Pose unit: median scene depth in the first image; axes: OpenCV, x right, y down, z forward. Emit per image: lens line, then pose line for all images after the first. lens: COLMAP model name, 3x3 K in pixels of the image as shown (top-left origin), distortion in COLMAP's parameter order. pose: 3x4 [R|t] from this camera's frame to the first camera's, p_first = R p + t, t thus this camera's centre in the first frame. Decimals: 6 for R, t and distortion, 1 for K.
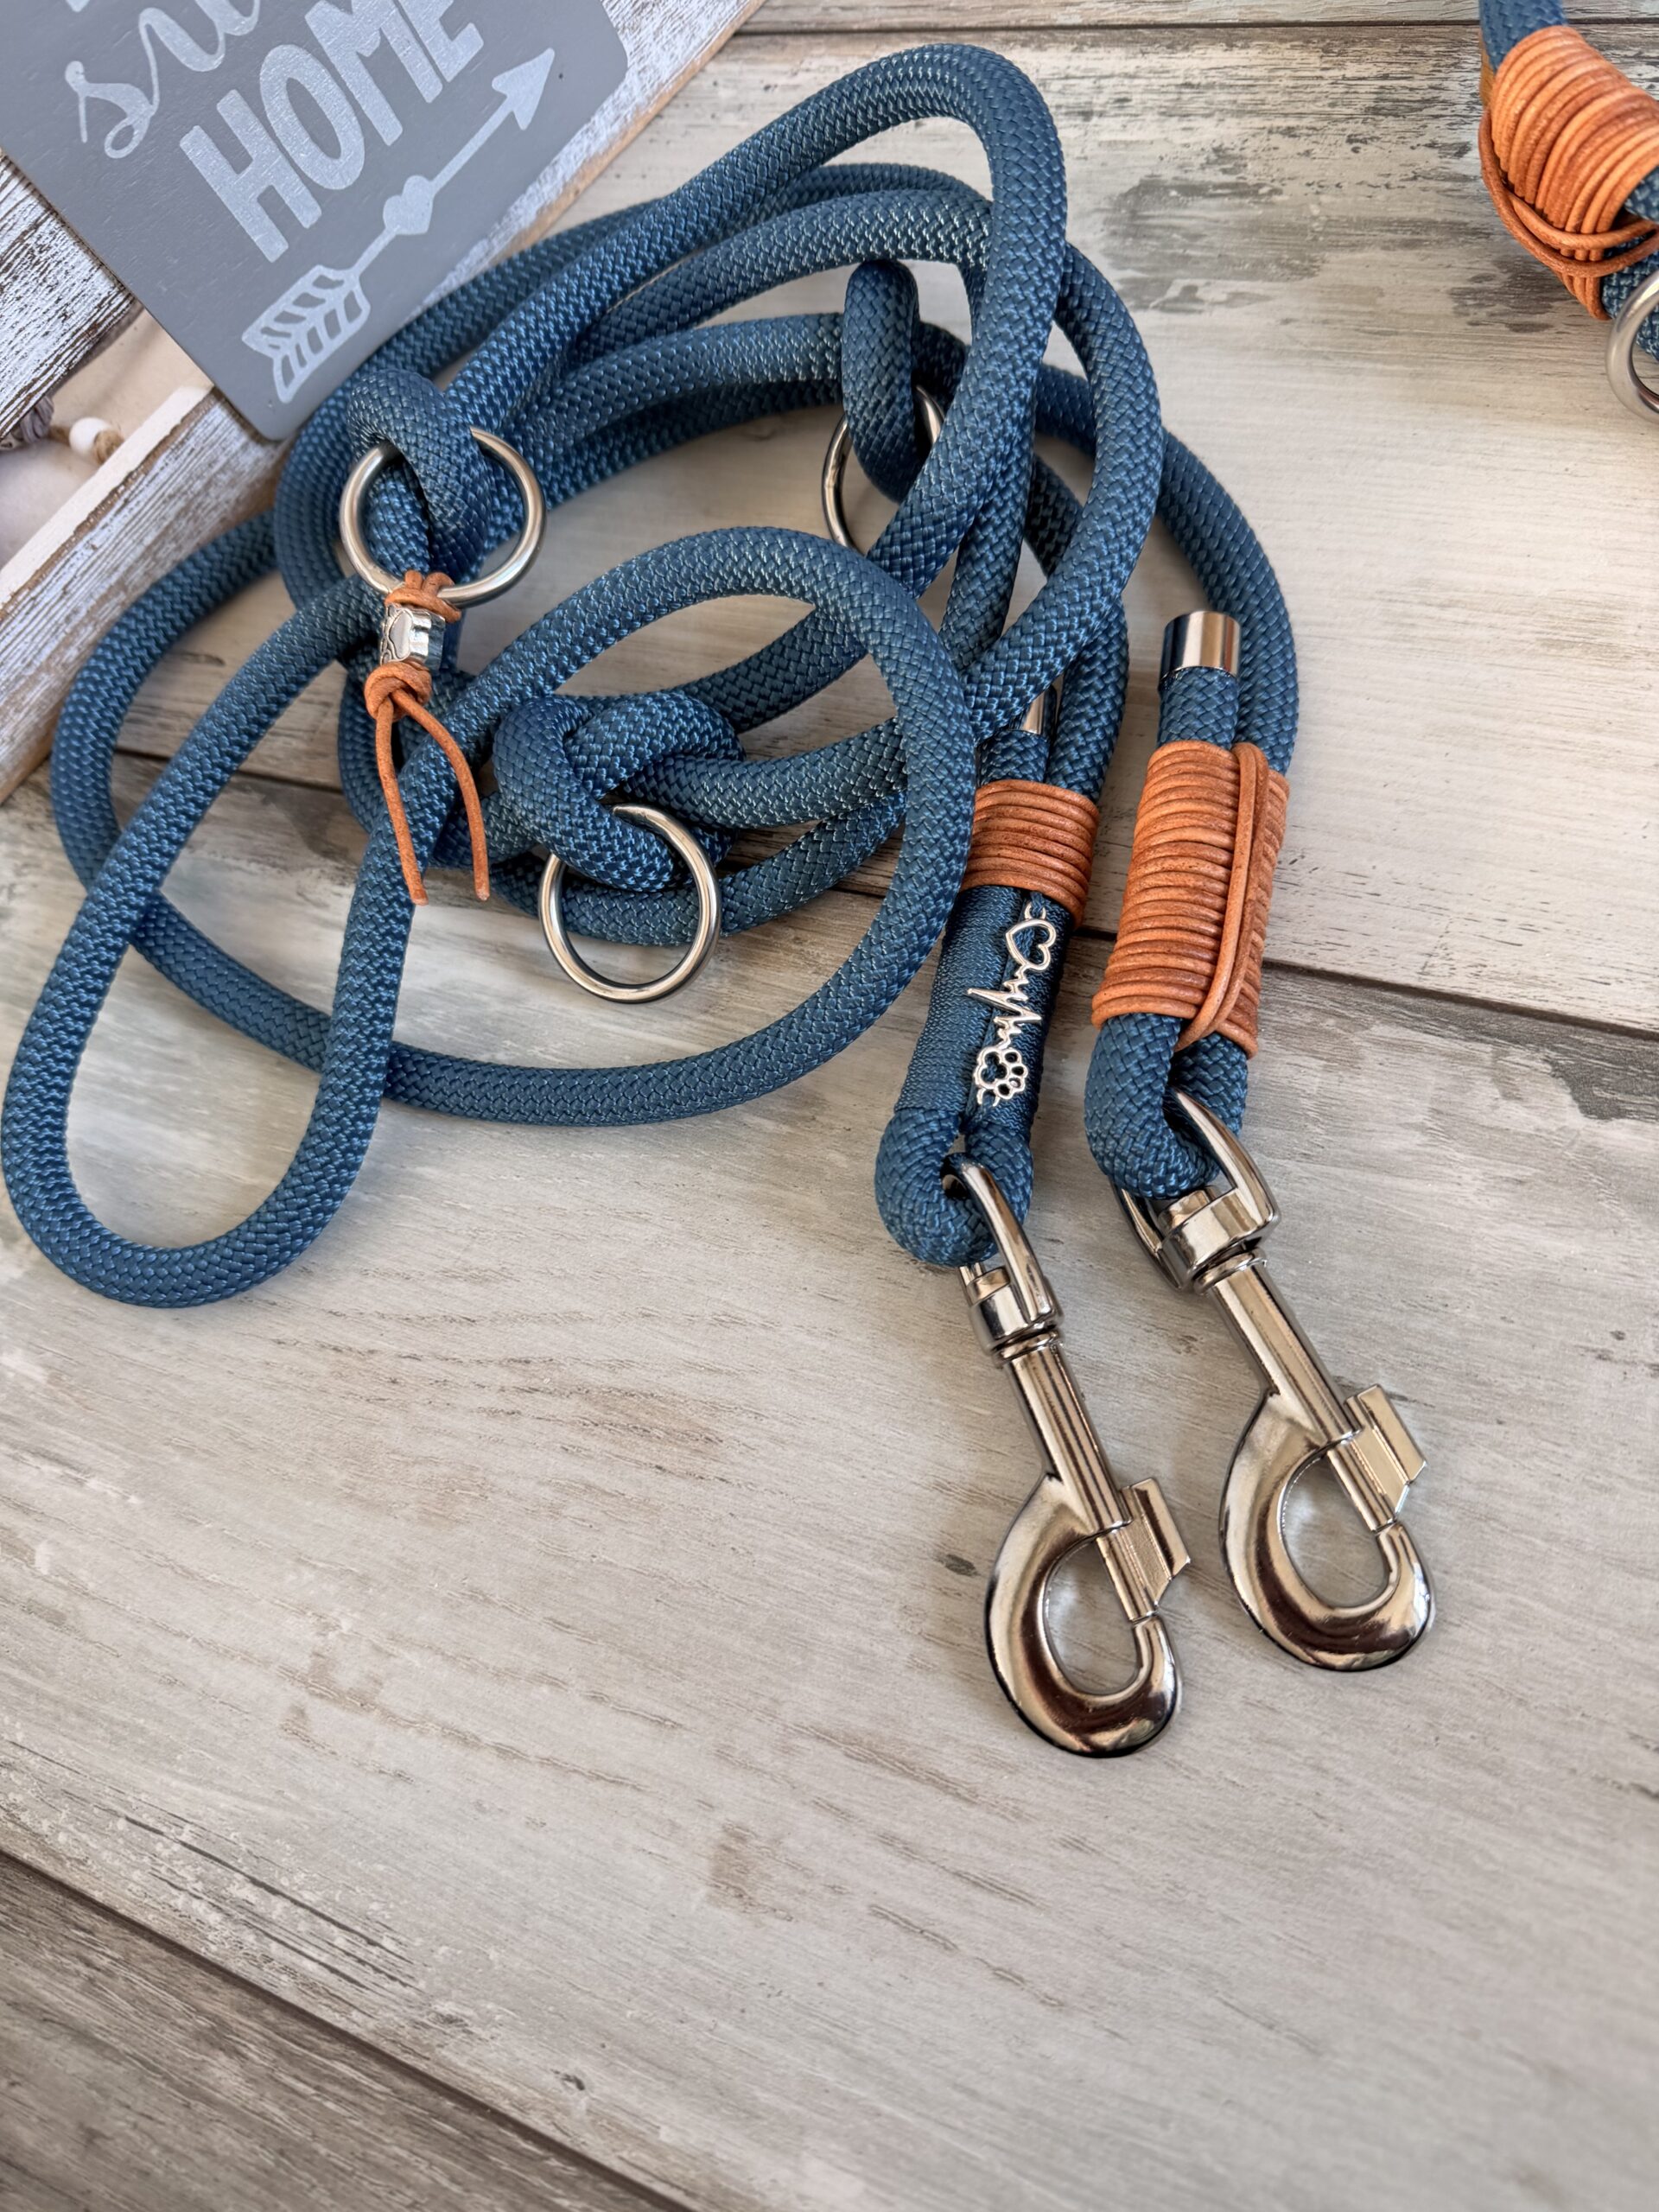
lens RADIAL K [[1619.6, 0, 829.5], [0, 1619.6, 1106.0], [0, 0, 1]] dist [-0.035625, 0.010223]
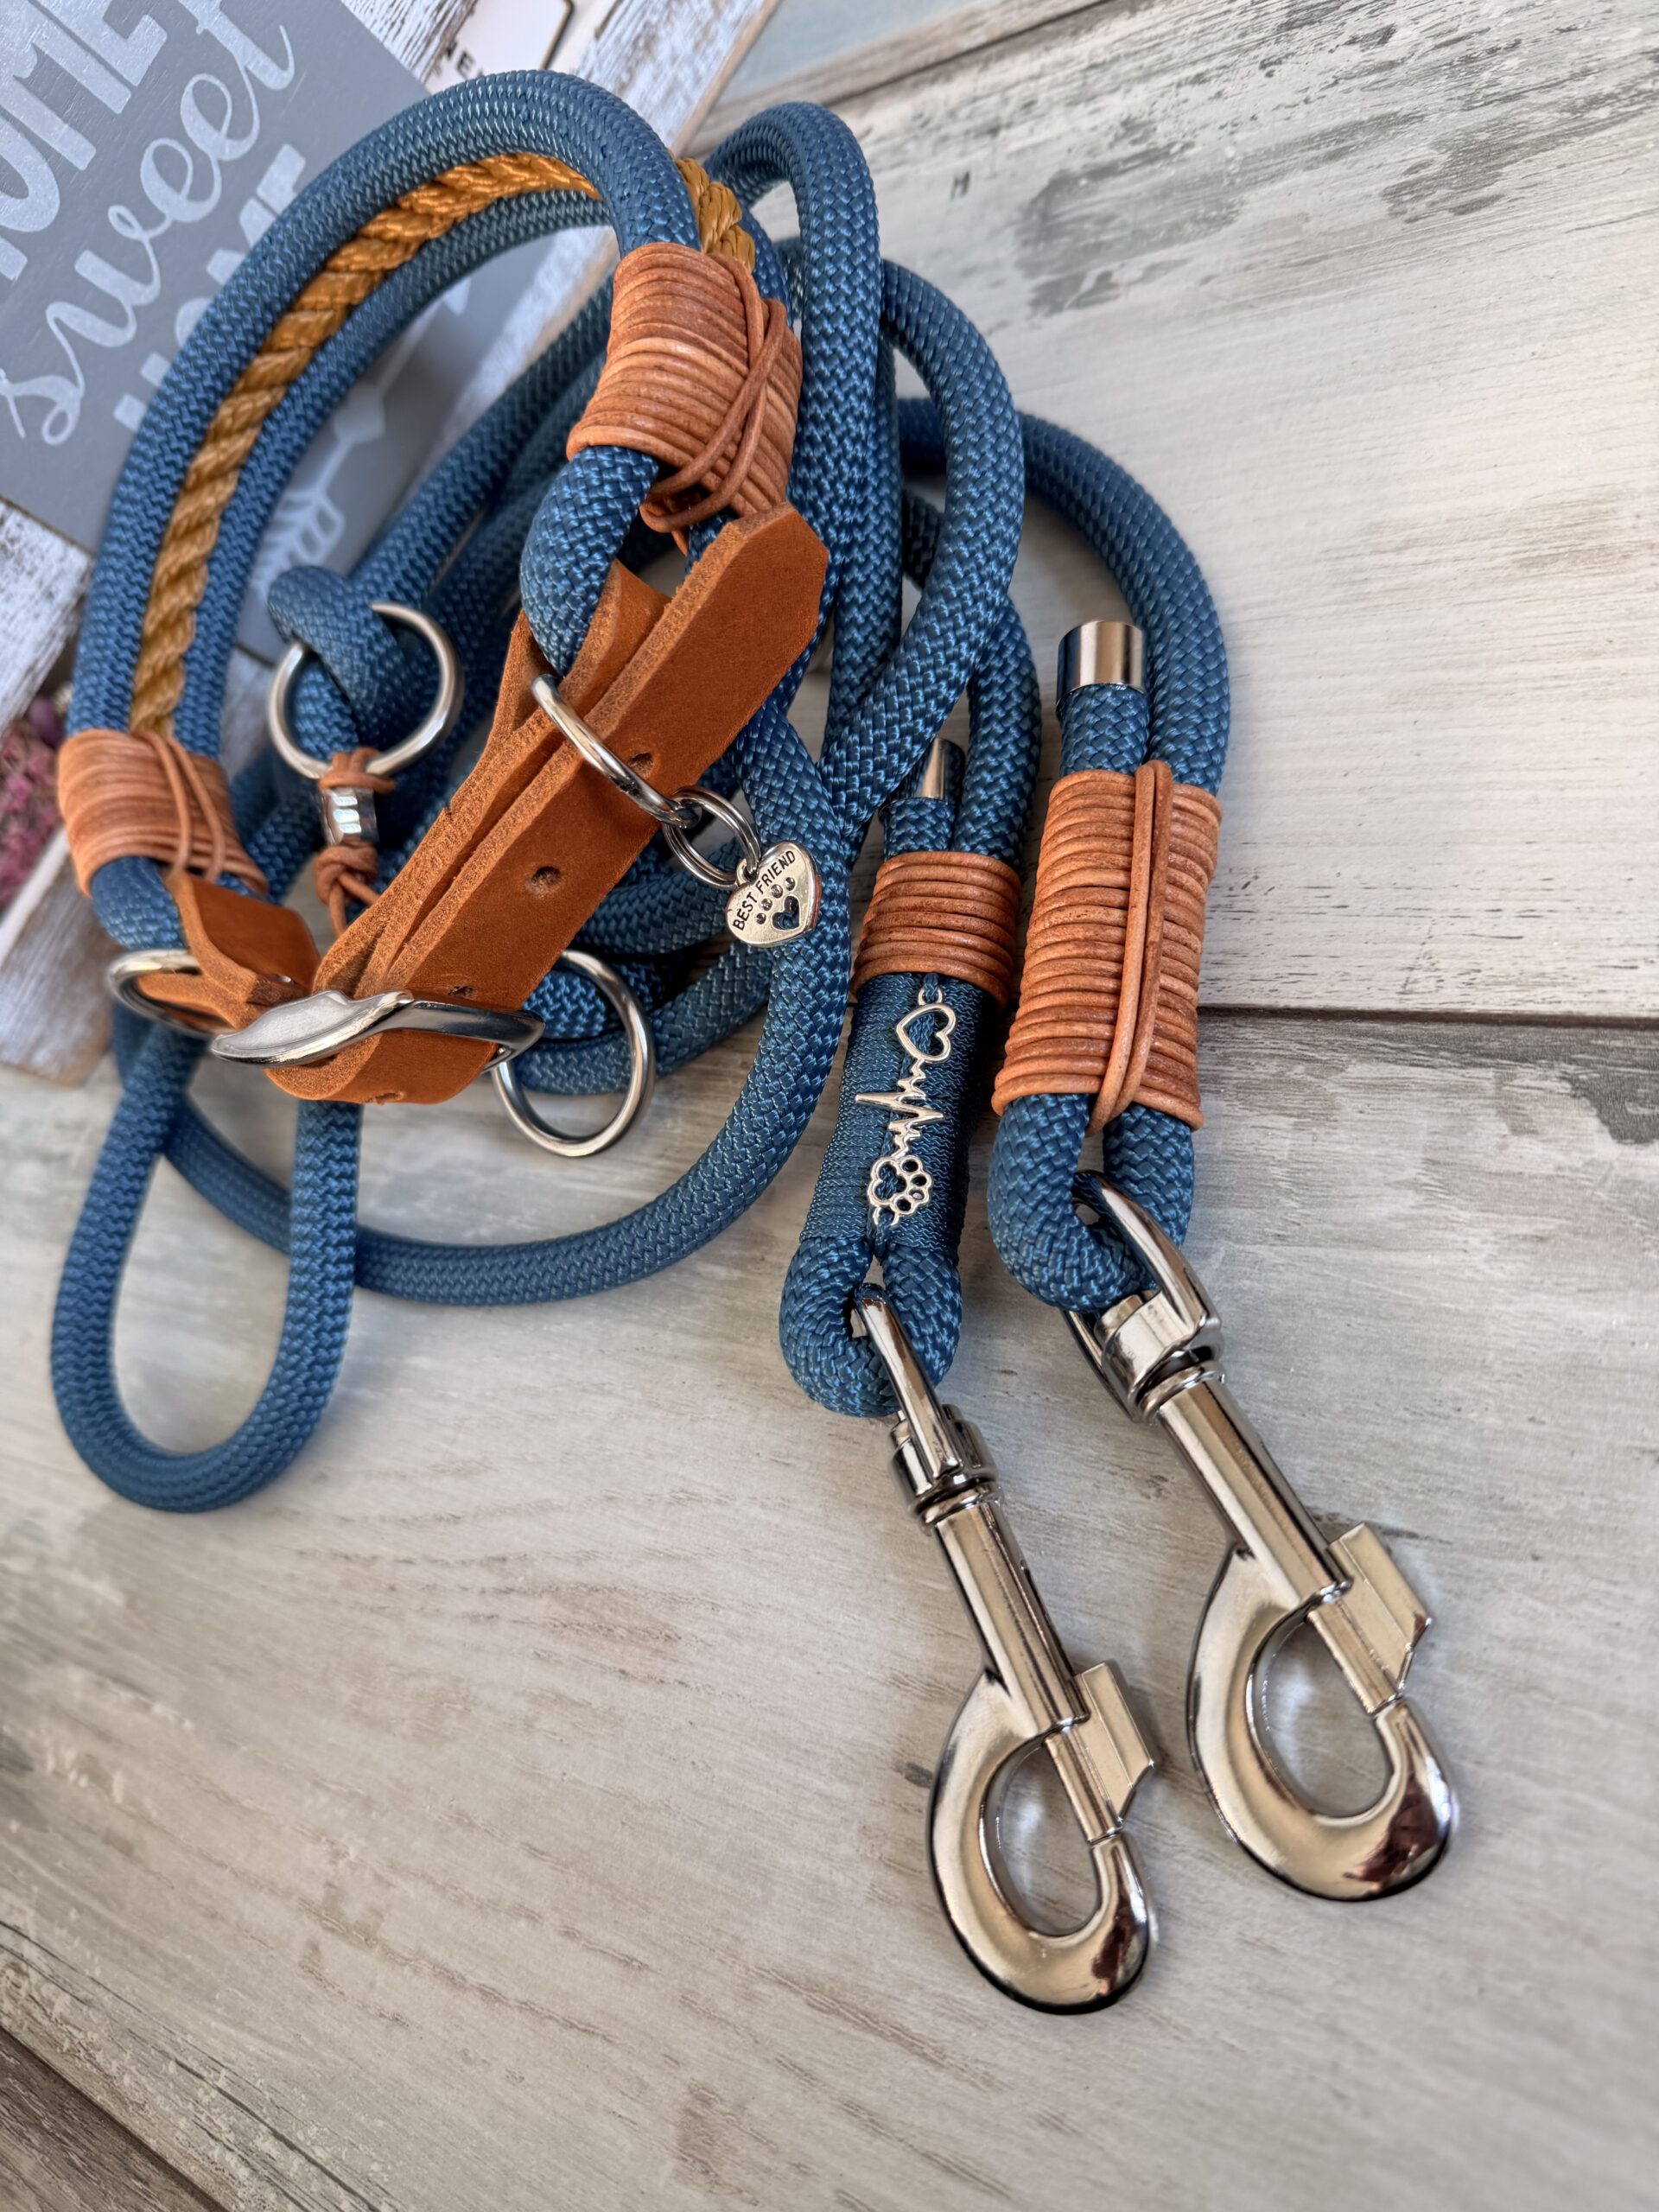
lens RADIAL K [[1654.2, 0, 829.5], [0, 1654.2, 1106.0], [0, 0, 1]] dist [-0.042897, 0.013193]
pose [[0.951657, -0.146150, -0.270163, 0.301833], [0.123870, 0.987462, -0.097850, 0.017758], [0.281077, 0.059654, 0.957829, 0.134498]]
